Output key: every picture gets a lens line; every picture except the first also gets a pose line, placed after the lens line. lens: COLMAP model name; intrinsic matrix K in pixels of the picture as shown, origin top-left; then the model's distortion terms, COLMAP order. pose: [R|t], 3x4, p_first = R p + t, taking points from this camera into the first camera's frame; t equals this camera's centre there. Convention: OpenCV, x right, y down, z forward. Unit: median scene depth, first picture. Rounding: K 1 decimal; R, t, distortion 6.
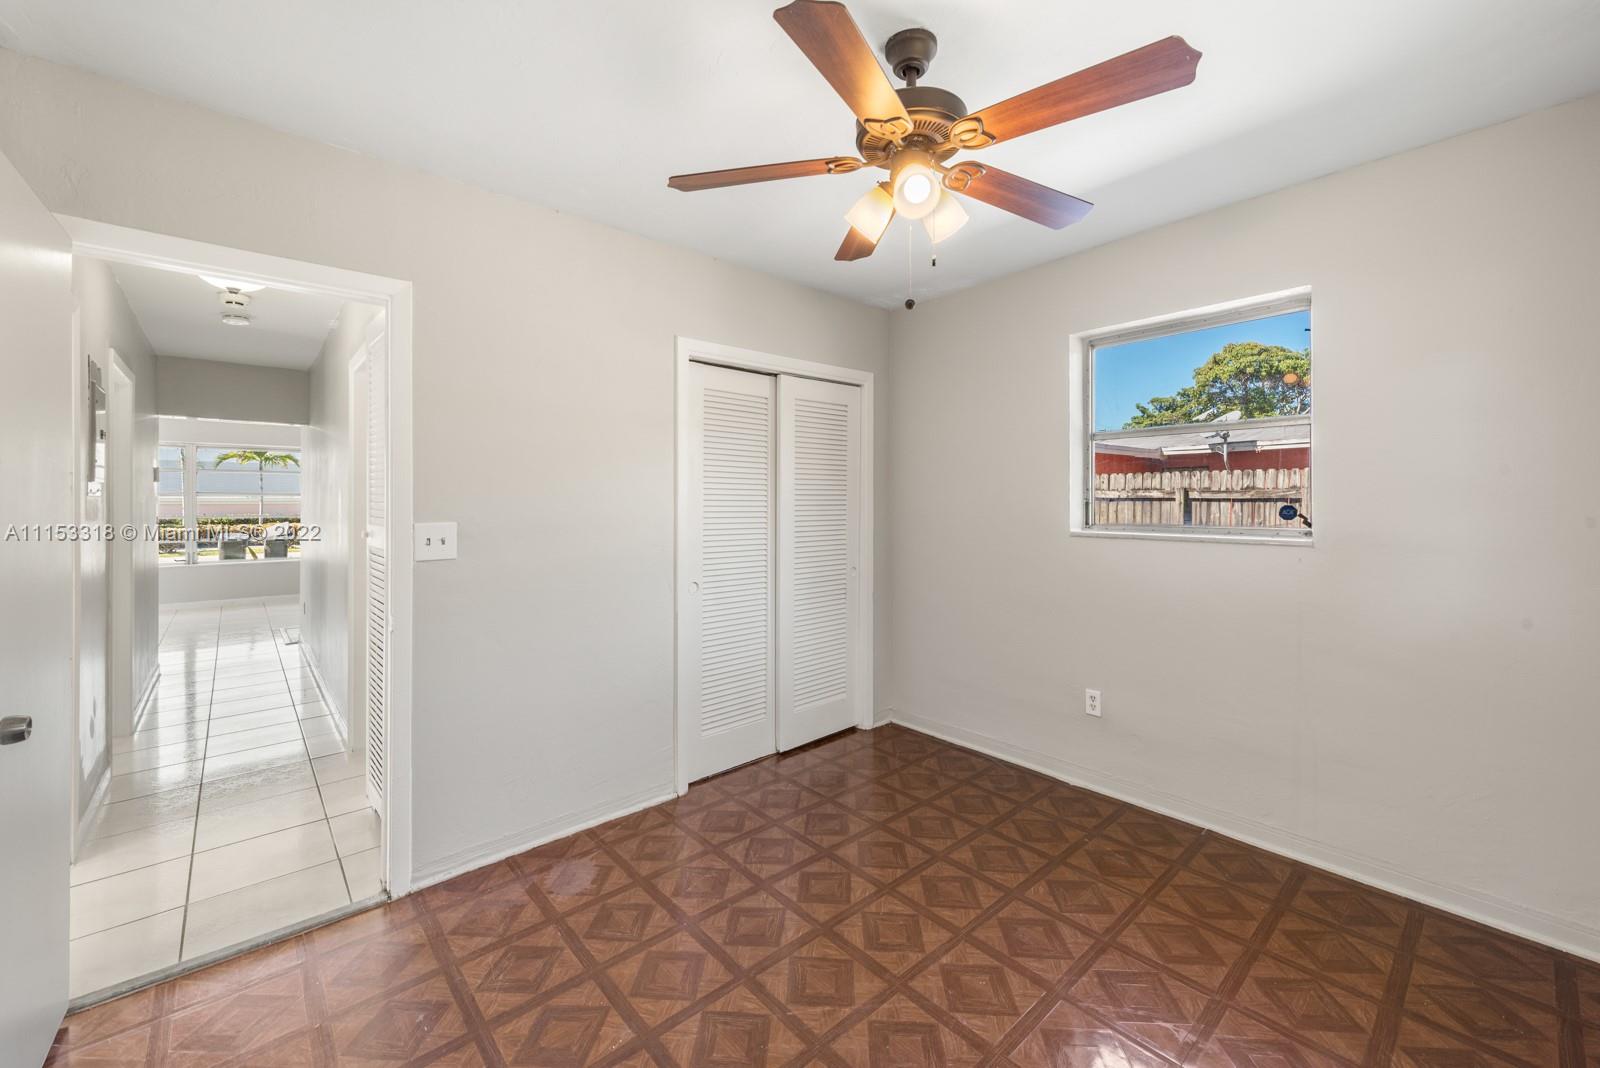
lens RADIAL K [[624.2, 0, 785.1], [0, 624.2, 499.8], [0, 0, 1]] dist [0.003158, -0.003212]
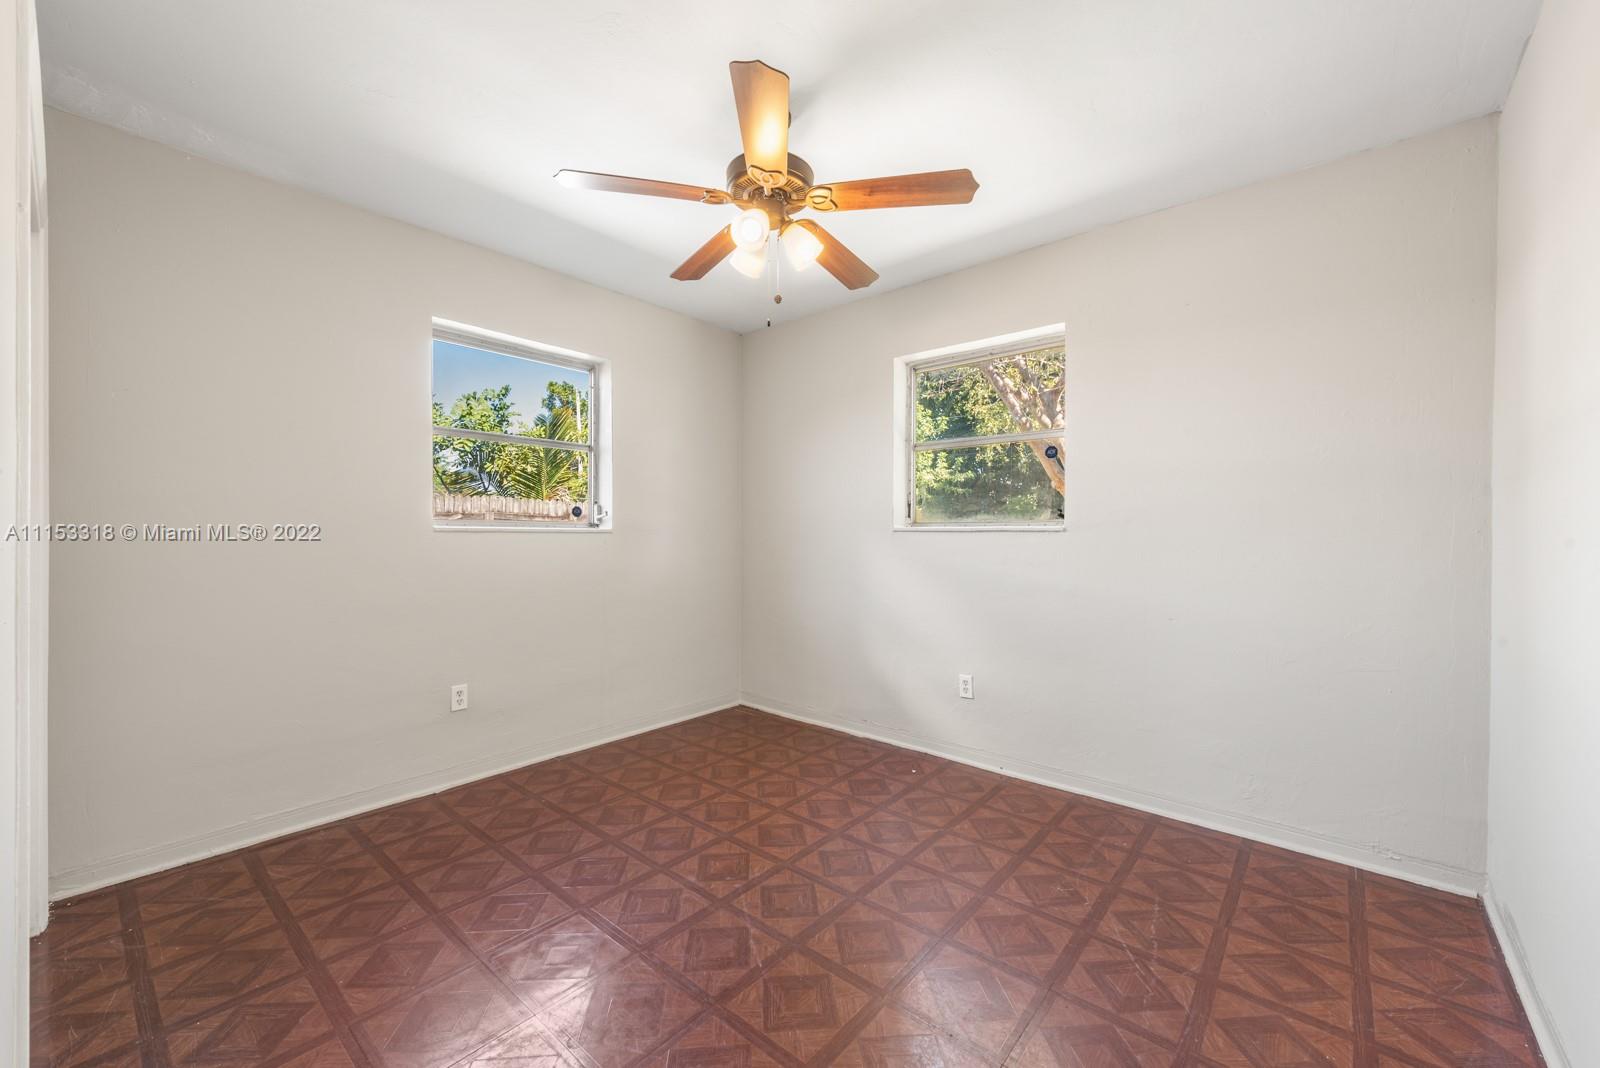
lens RADIAL K [[624.2, 0, 799.2], [0, 624.2, 535.8], [0, 0, 1]] dist [0.003158, -0.003212]
pose [[-0.149723, -0.006164, 0.988709, -0.744022], [-0.006161, 0.999967, 0.005301, 0.075219], [-0.988709, -0.005298, -0.149756, 0.796377]]
